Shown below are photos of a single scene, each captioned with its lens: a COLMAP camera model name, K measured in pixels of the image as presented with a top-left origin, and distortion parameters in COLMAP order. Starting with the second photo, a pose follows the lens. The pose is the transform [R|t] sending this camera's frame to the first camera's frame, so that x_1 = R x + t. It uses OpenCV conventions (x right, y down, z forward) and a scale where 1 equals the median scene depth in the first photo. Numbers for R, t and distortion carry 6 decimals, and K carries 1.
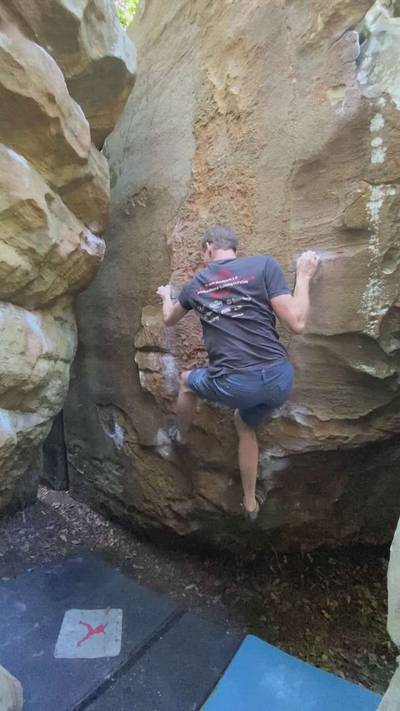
lens RADIAL K [[327.9, 0, 197.5], [0, 327.9, 356.1], [0, 0, 1]] dist [0.000277, -0.005525]
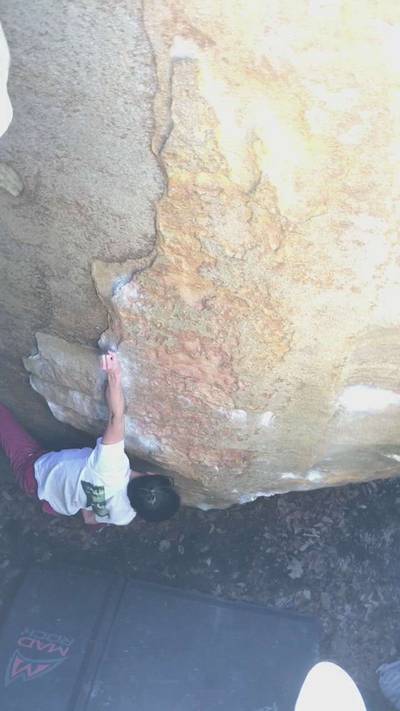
lens RADIAL K [[684.3, 0, 203.5], [0, 684.3, 357.5], [0, 0, 1]] dist [0.008656, 0.000000]
pose [[0.906631, -0.318799, 0.276384, -0.334877], [0.013866, 0.677213, 0.735656, -1.303491], [-0.421697, -0.663136, 0.618403, 0.205168]]
